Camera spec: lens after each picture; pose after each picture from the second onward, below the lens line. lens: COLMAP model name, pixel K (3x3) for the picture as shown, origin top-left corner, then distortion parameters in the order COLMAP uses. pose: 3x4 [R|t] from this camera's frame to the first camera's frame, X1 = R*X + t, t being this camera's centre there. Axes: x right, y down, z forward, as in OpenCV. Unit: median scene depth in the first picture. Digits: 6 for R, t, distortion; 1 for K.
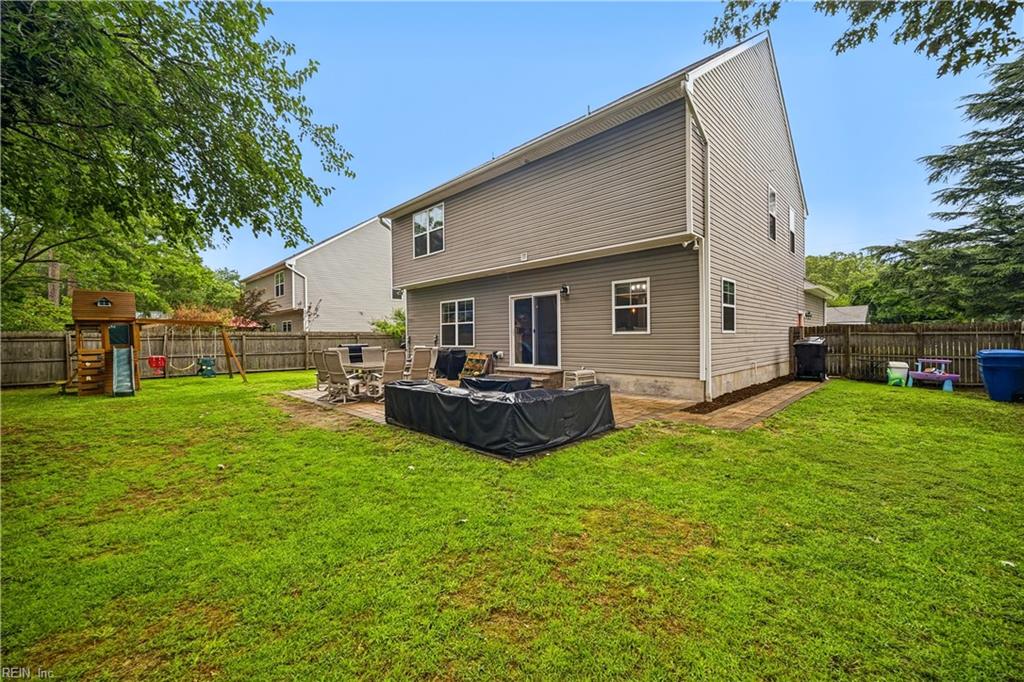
lens RADIAL K [[406.4, 0, 512.0], [0, 406.4, 338.9], [0, 0, 1]] dist [-0.001026, -0.001119]
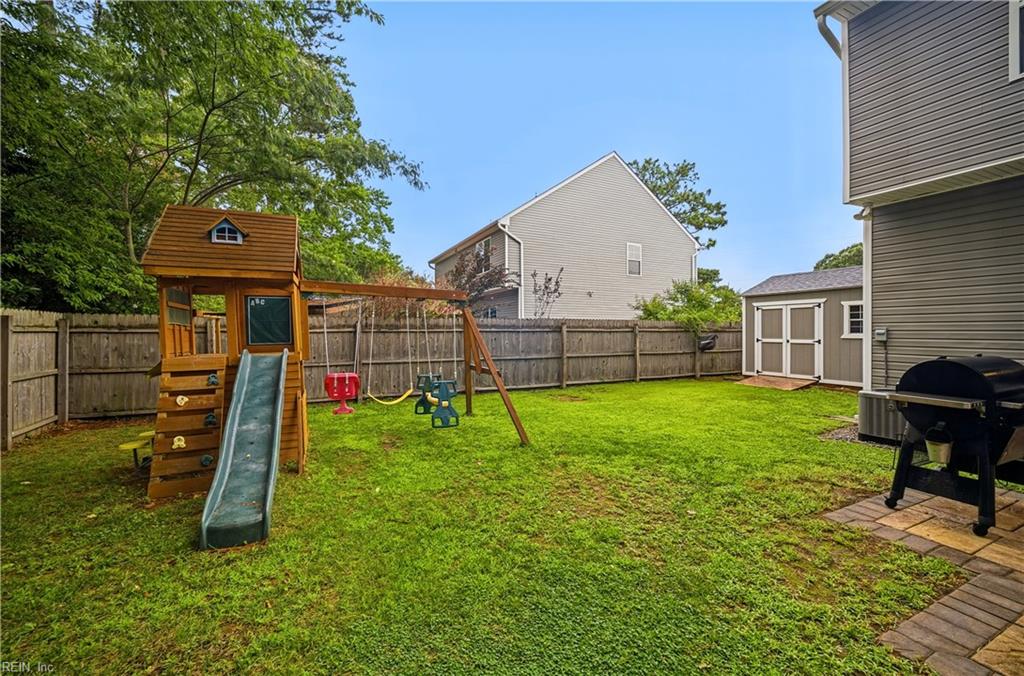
lens RADIAL K [[406.4, 0, 509.1], [0, 406.4, 334.2], [0, 0, 1]] dist [-0.001026, -0.001119]
pose [[0.940603, 0.011288, -0.339320, -0.619410], [-0.009358, 0.999929, 0.007323, -0.000891], [0.339379, -0.003712, 0.940642, 0.721066]]
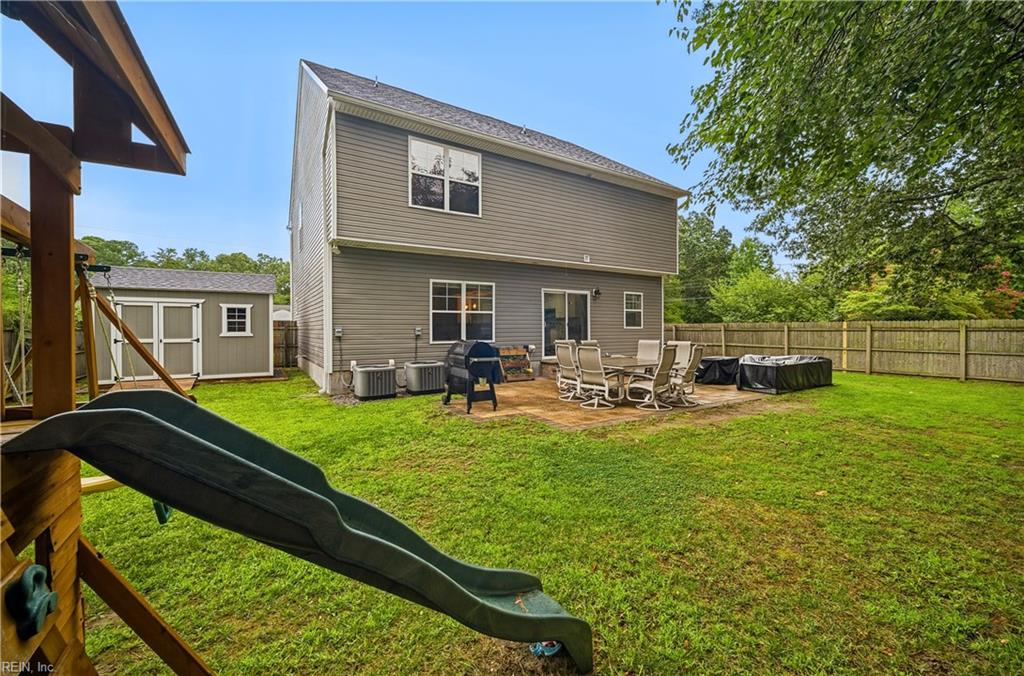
lens RADIAL K [[406.4, 0, 515.5], [0, 406.4, 325.5], [0, 0, 1]] dist [-0.001026, -0.001119]
pose [[0.223205, 0.017036, 0.974623, -1.020505], [0.004574, 0.999818, -0.018524, 0.002213], [-0.974761, 0.008593, 0.223086, 0.874092]]
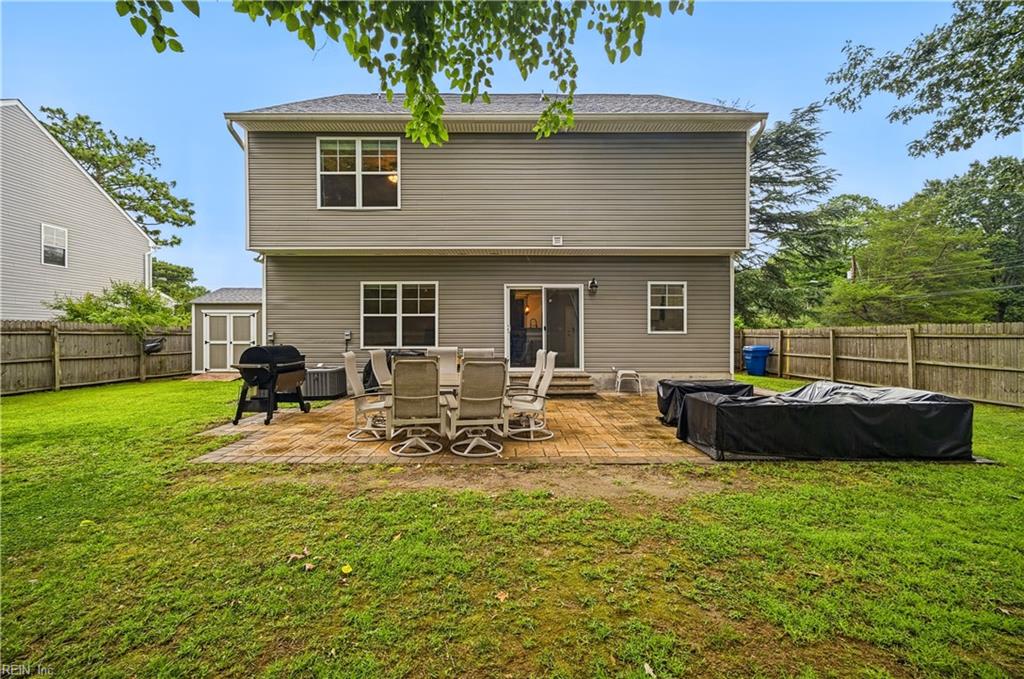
lens RADIAL K [[406.4, 0, 512.1], [0, 406.4, 337.1], [0, 0, 1]] dist [-0.001026, -0.001119]
pose [[0.703266, 0.007312, 0.710889, -0.591102], [-0.003919, 0.999972, -0.006408, 0.004332], [-0.710916, 0.001721, 0.703275, 0.437696]]
